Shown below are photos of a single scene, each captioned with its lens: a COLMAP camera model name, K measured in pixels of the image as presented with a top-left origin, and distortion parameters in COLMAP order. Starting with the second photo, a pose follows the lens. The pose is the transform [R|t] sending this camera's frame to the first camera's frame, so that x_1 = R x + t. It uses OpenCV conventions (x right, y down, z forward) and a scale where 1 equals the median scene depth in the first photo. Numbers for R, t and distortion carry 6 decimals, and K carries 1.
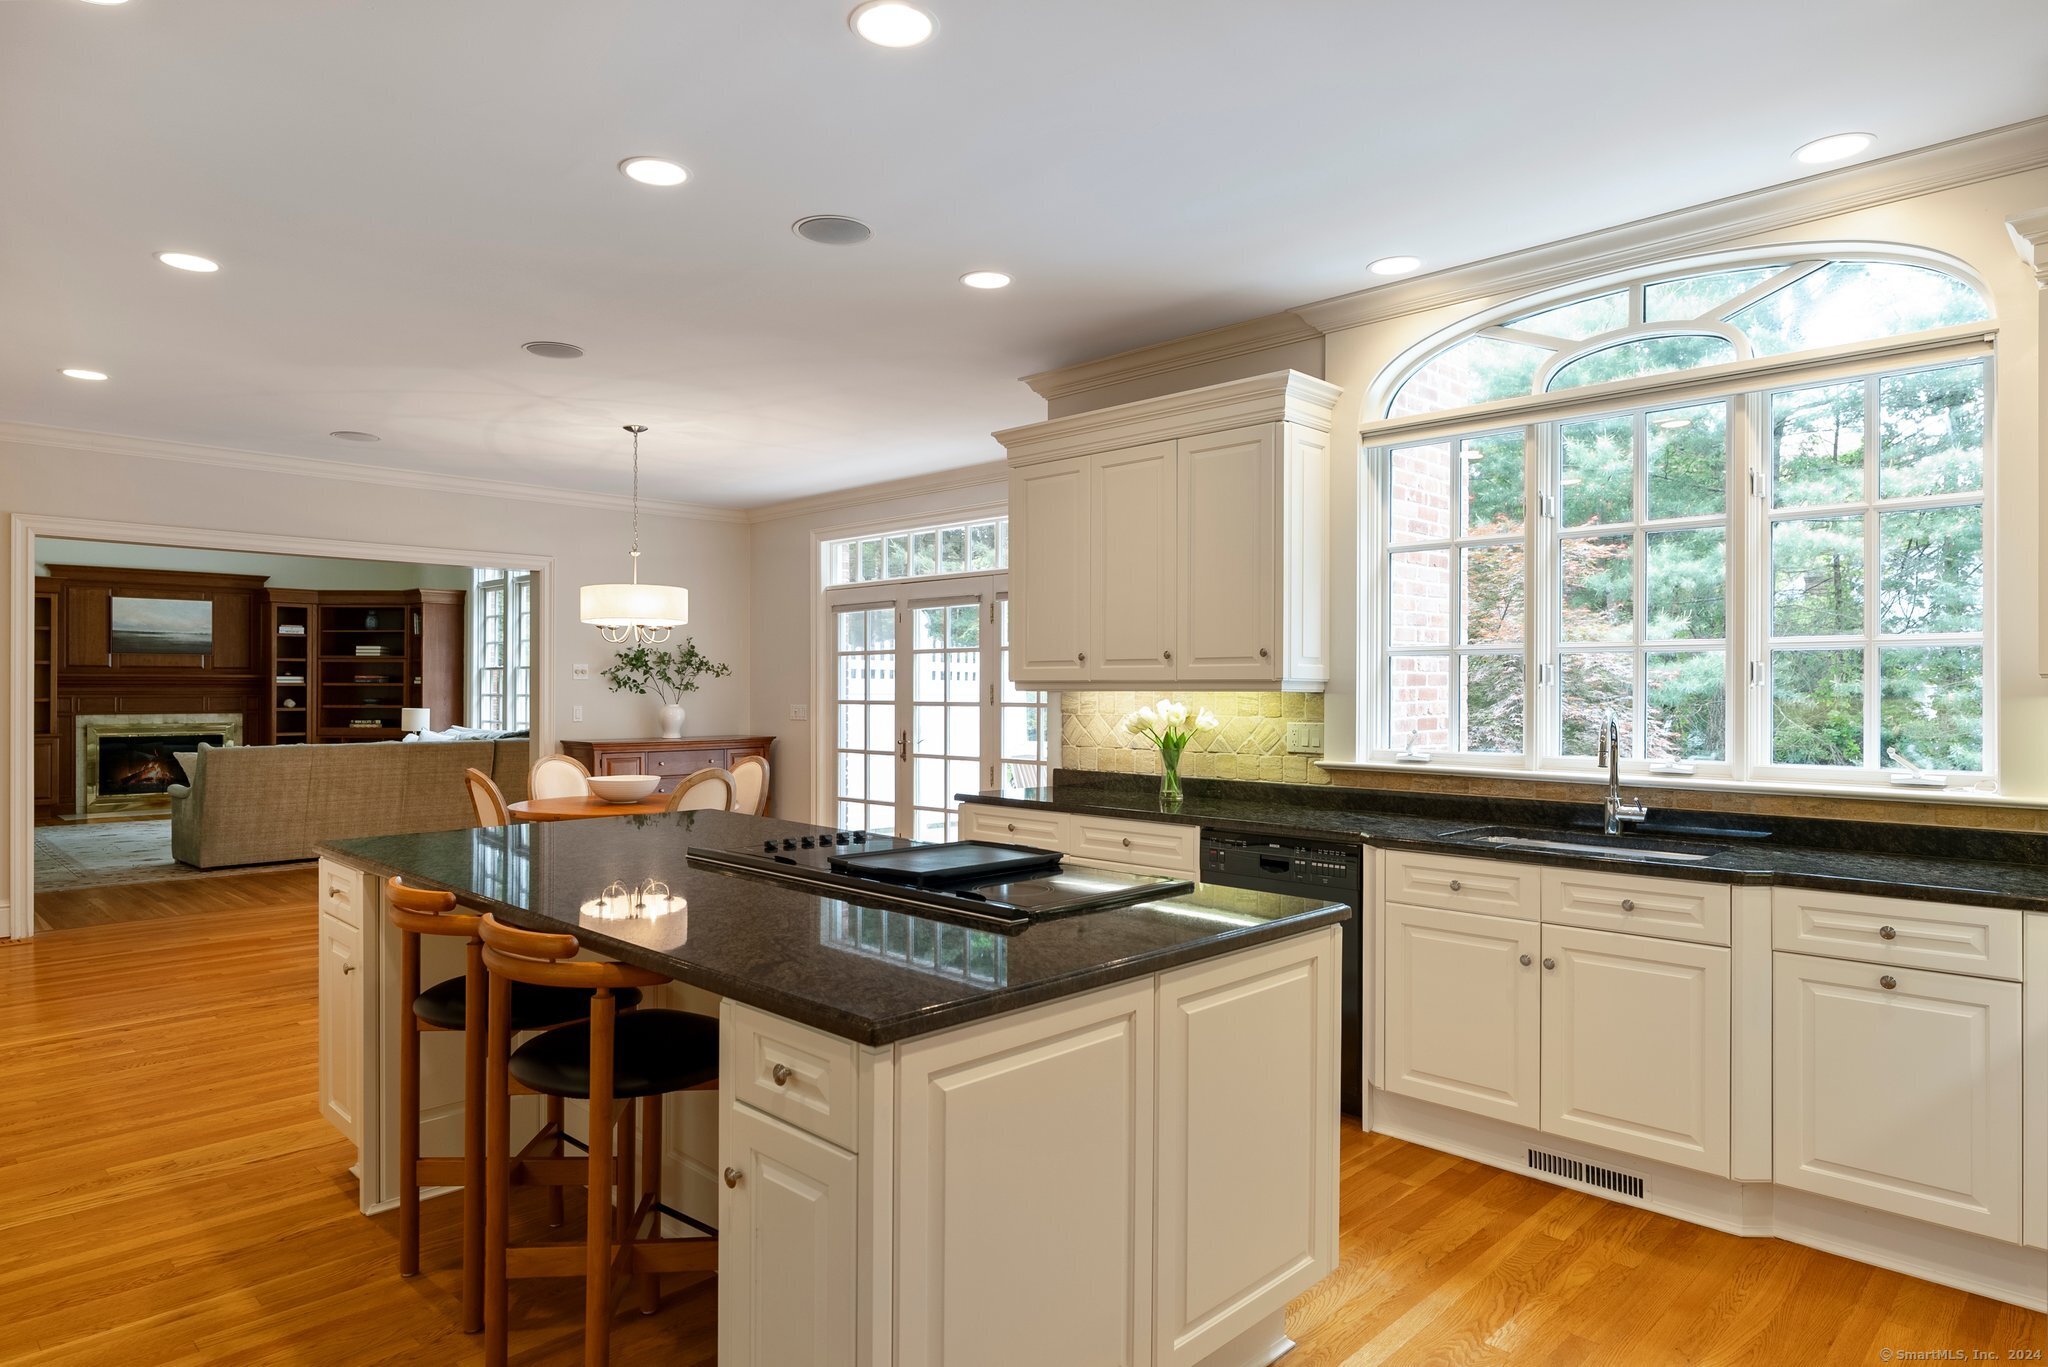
lens RADIAL K [[1200.2, 0, 1024.0], [0, 1200.2, 683.5], [0, 0, 1]] dist [-0.002043, -0.001216]
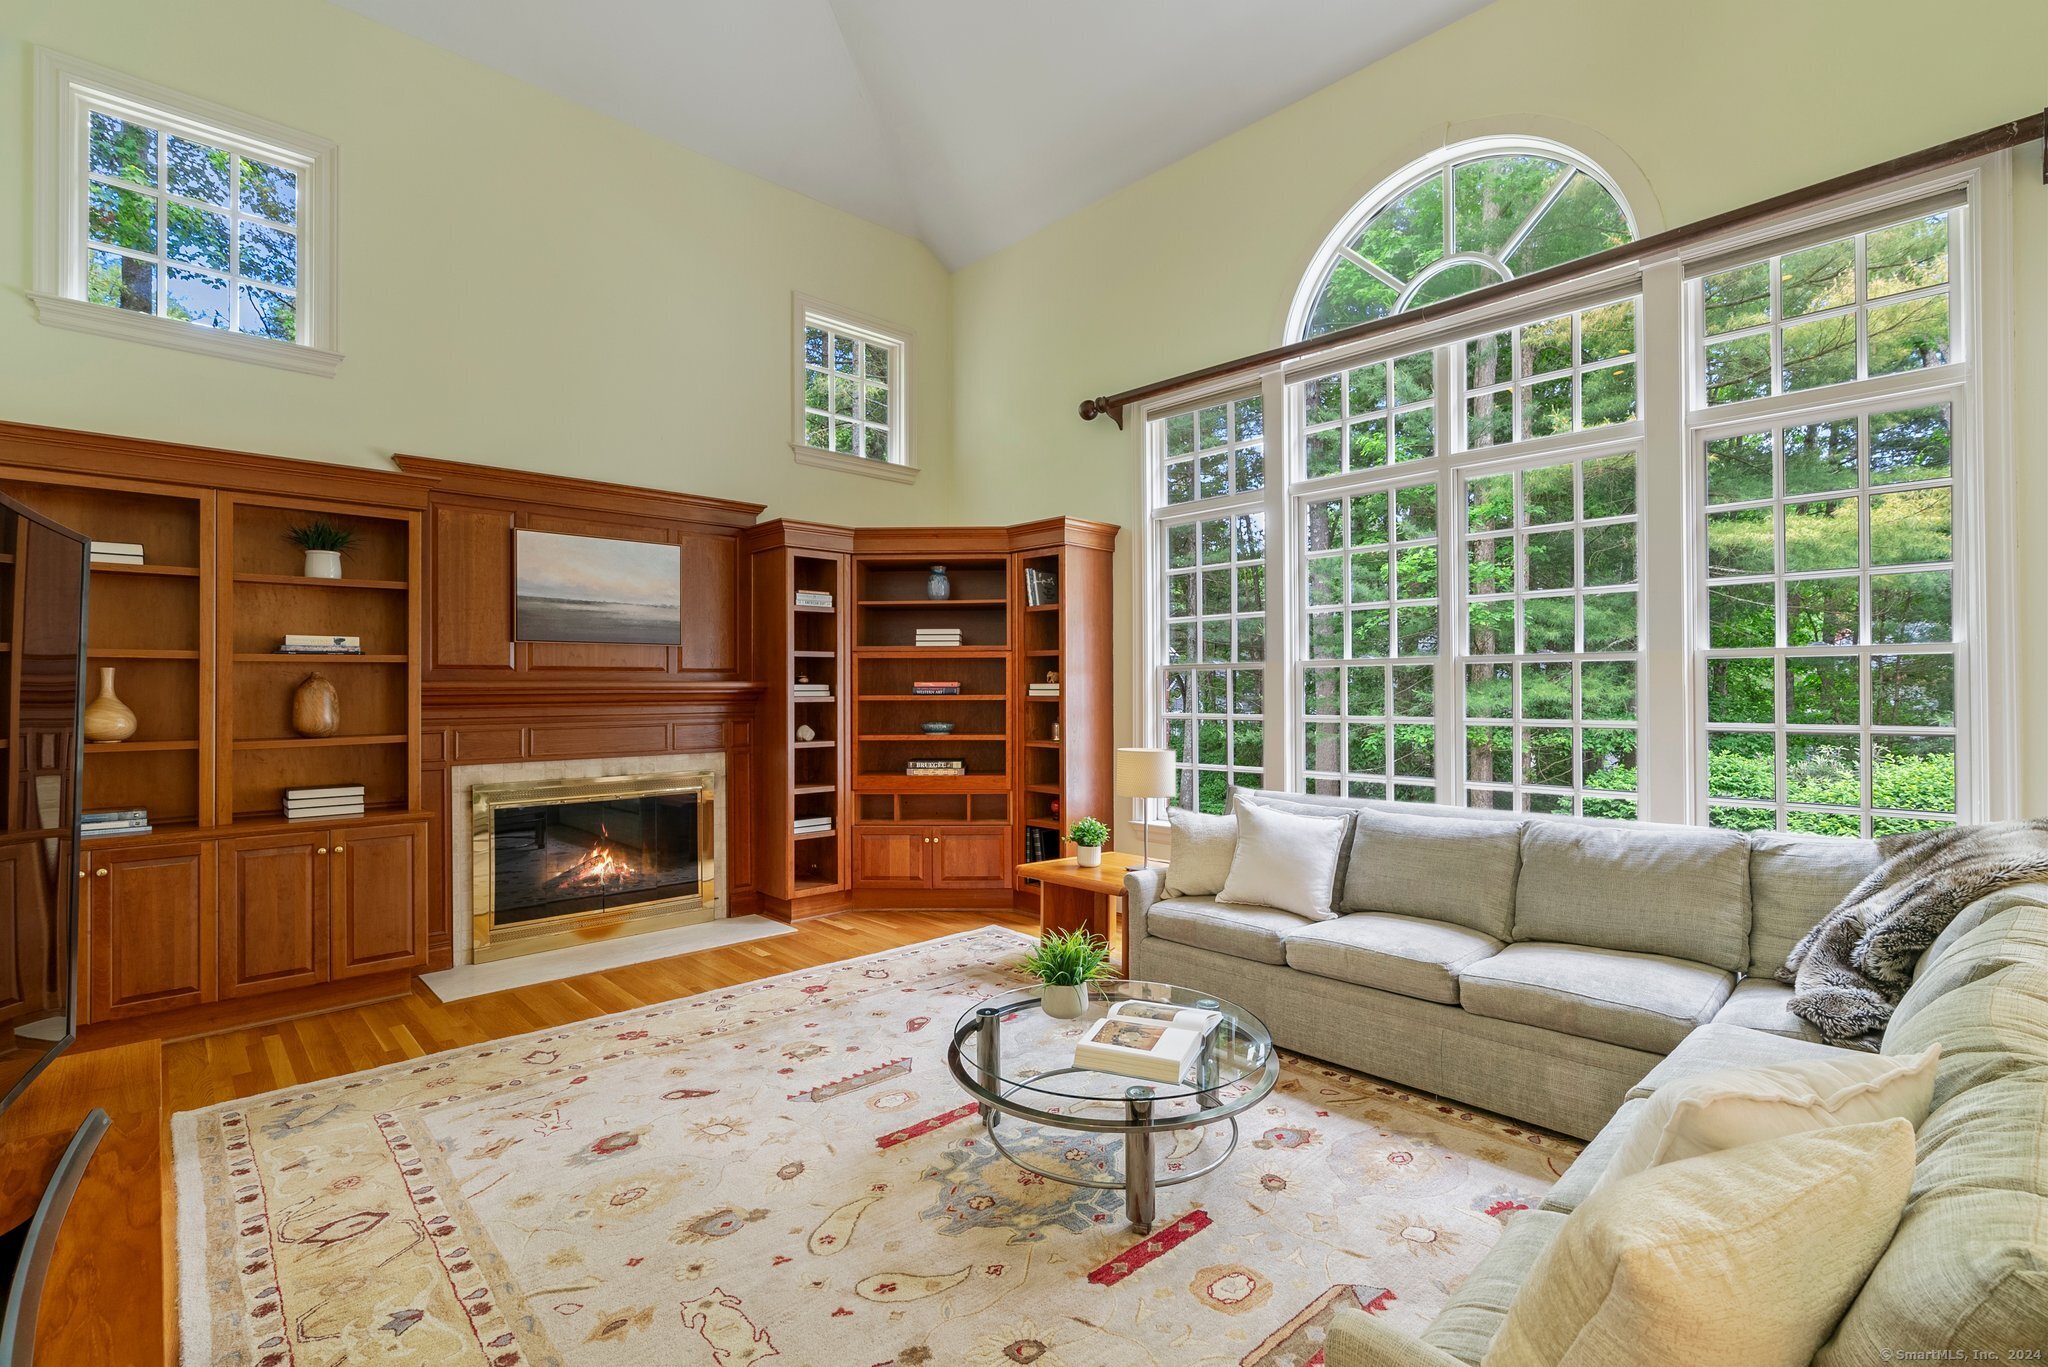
lens RADIAL K [[937.2, 0, 1024.0], [0, 937.2, 683.5], [0, 0, 1]] dist [-0.014691, 0.004437]
pose [[0.999163, -0.007165, -0.040276, -0.502432], [0.007052, 0.999971, -0.002932, -0.004563], [0.040296, 0.002646, 0.999184, 0.581694]]
